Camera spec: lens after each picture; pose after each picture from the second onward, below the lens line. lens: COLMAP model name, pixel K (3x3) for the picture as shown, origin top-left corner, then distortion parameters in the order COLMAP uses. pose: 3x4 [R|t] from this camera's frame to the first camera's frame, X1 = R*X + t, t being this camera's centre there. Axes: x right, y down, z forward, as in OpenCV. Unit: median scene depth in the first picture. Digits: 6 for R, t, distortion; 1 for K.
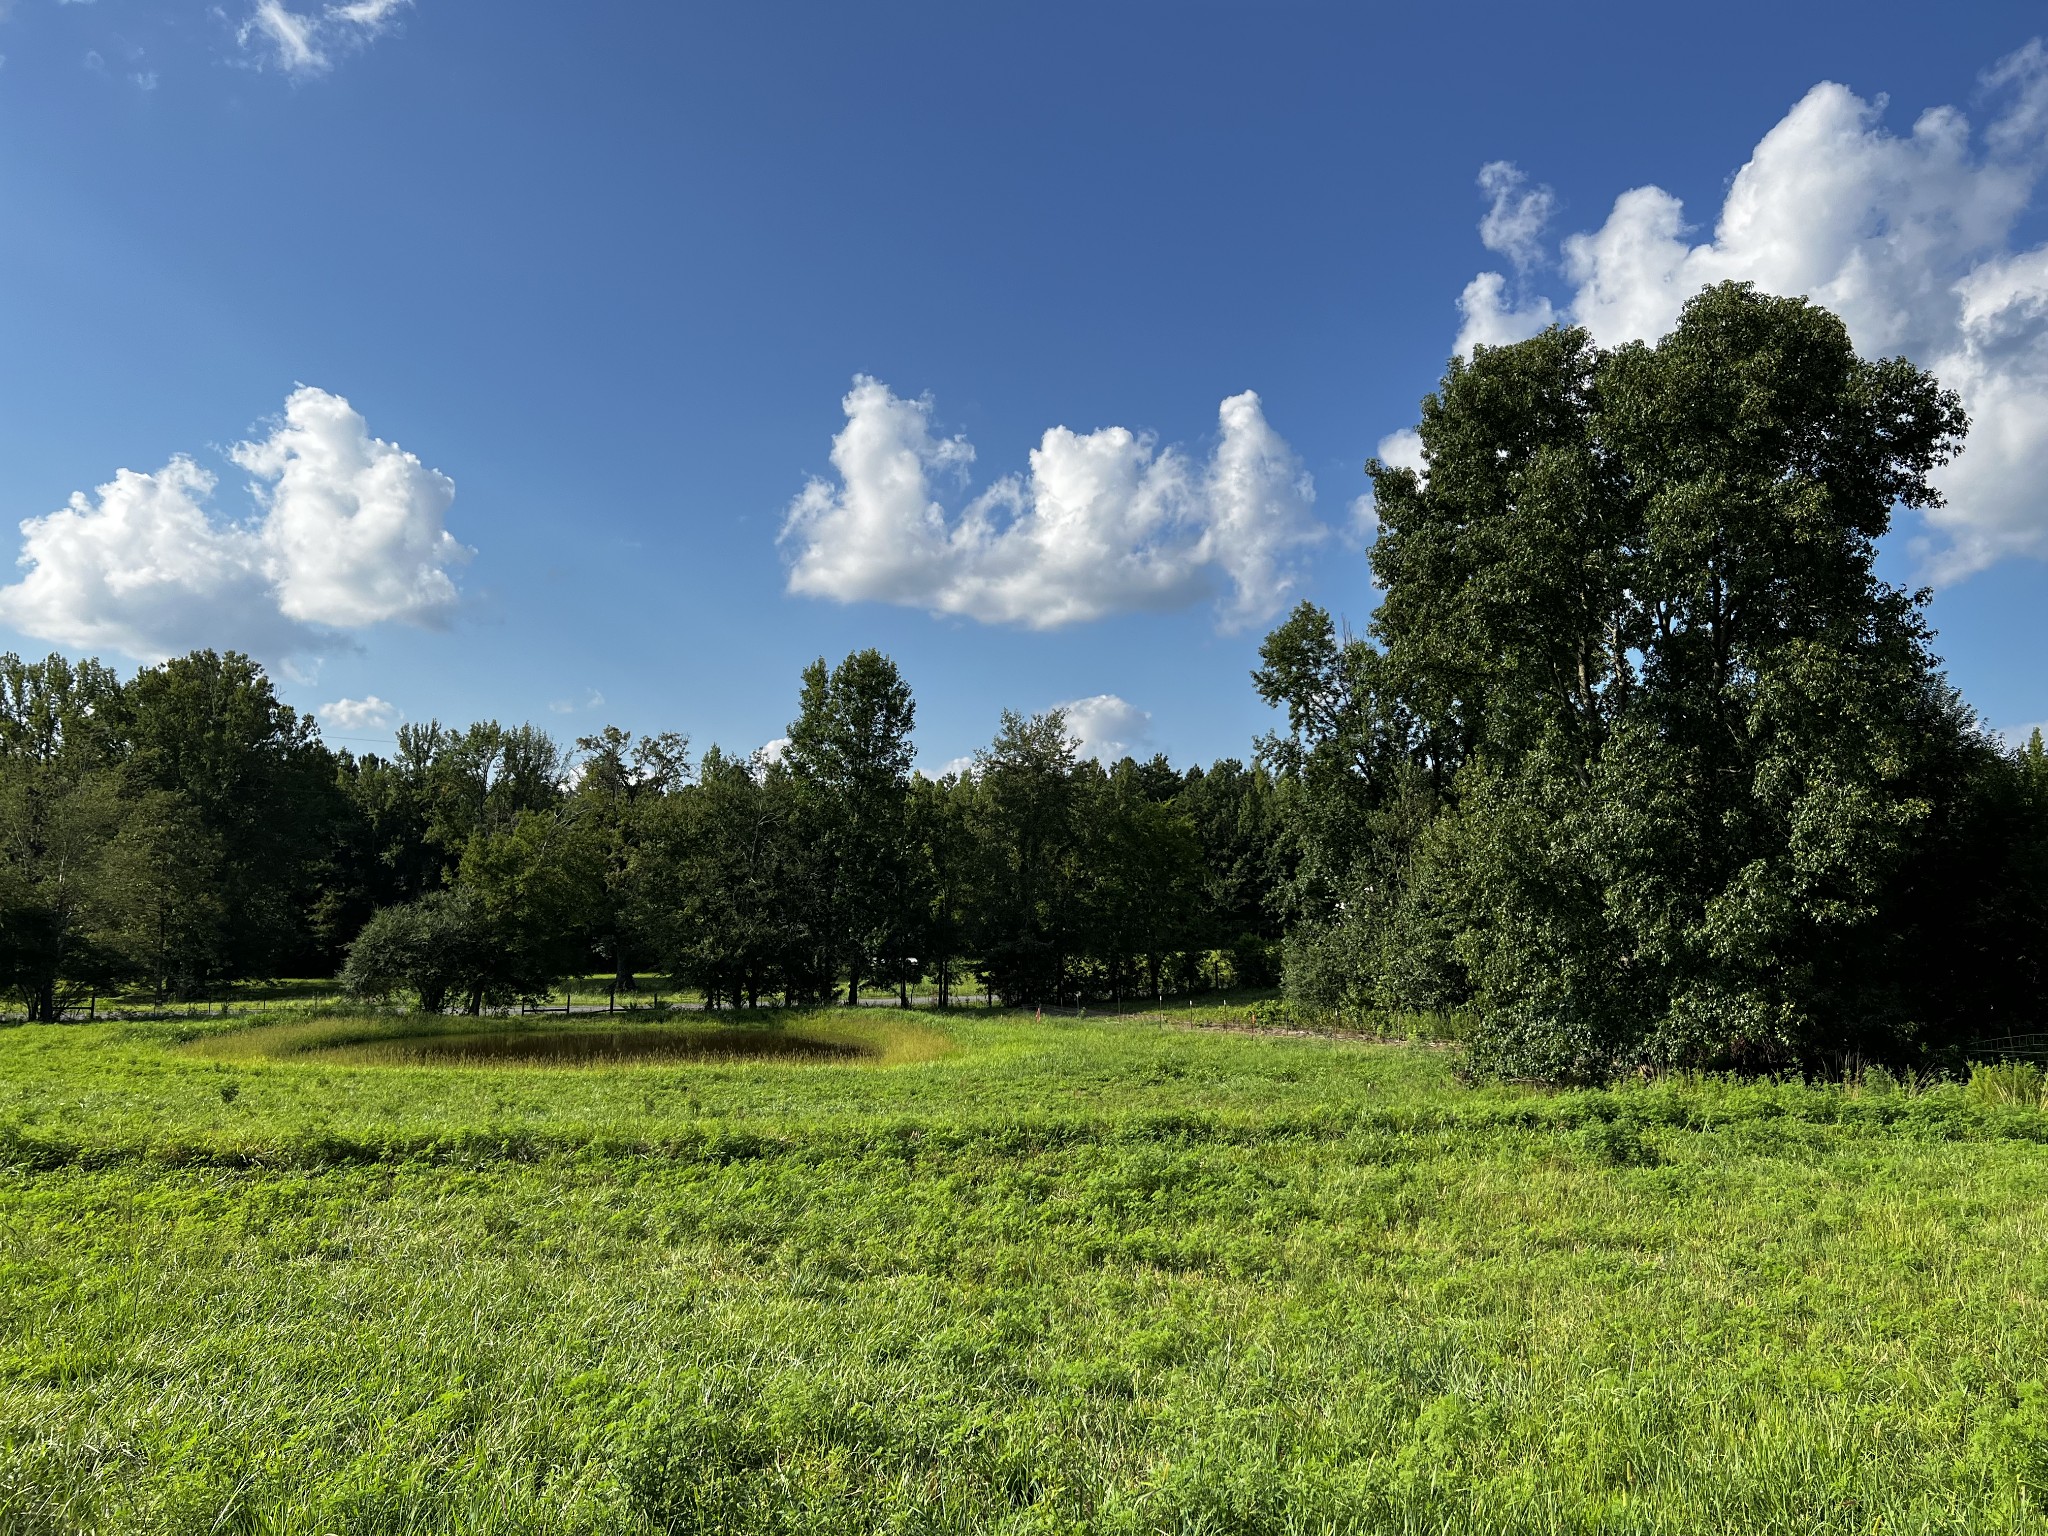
lens RADIAL K [[1588.8, 0, 1120.0], [0, 1588.8, 735.2], [0, 0, 1]] dist [0.028207, -0.064687]
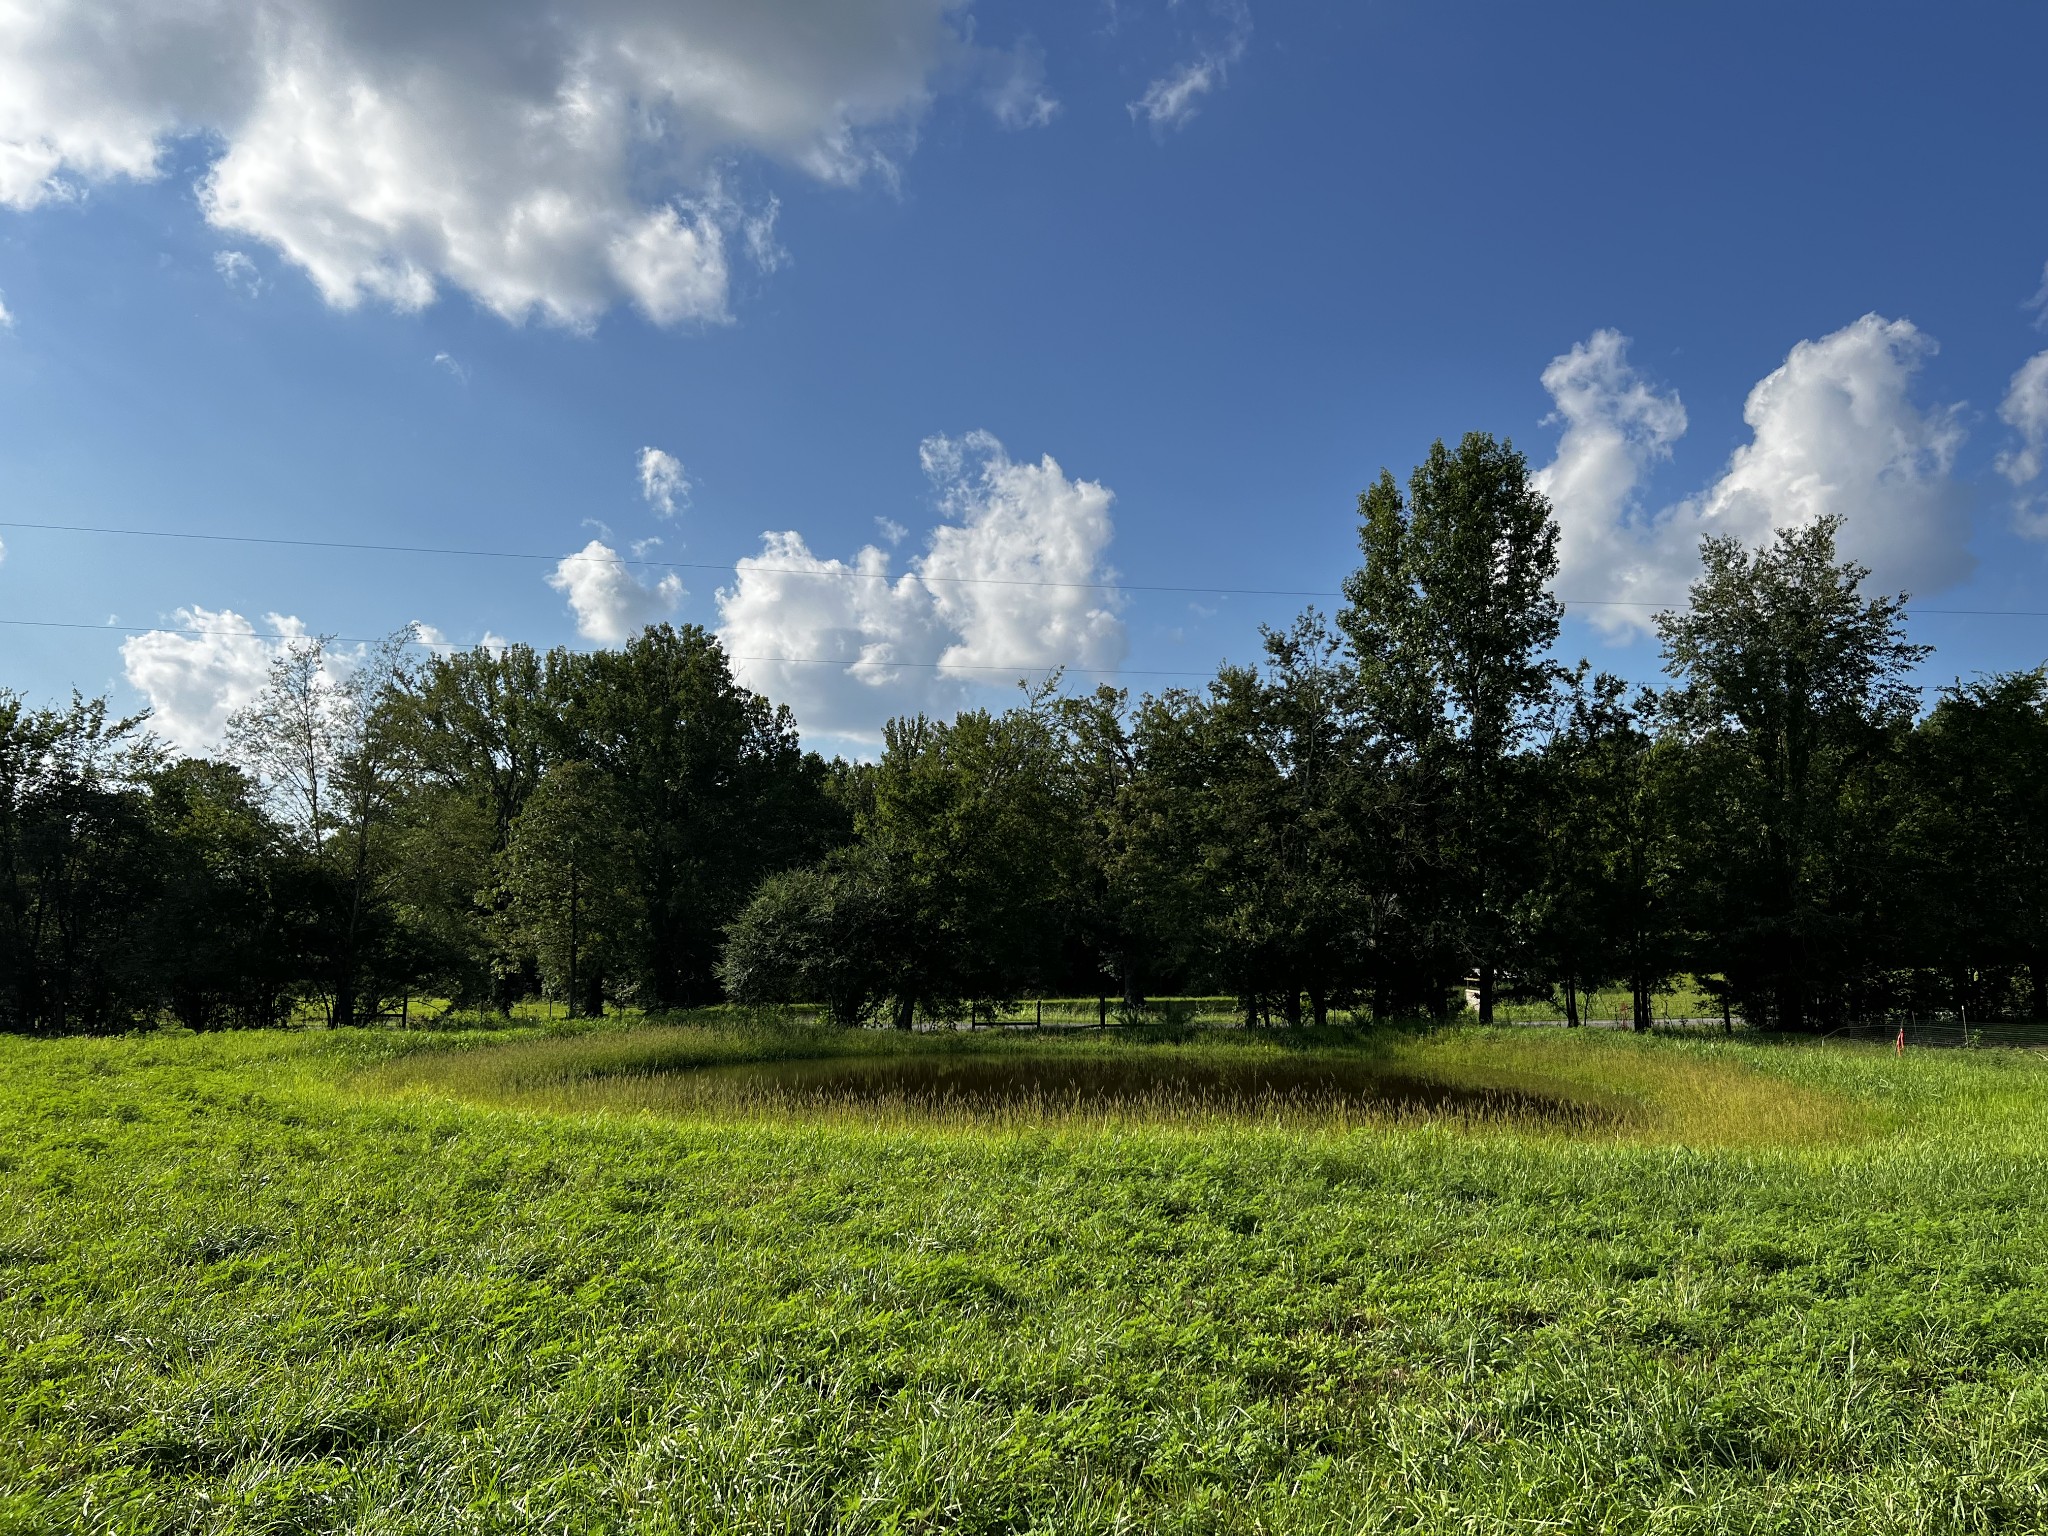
lens RADIAL K [[1588.8, 0, 1012.6], [0, 1588.8, 771.0], [0, 0, 1]] dist [0.028207, -0.064687]
pose [[0.926995, -0.049869, -0.371744, -0.111306], [0.047224, 0.998753, -0.016222, 0.079595], [0.372089, -0.002517, 0.928194, 0.397652]]
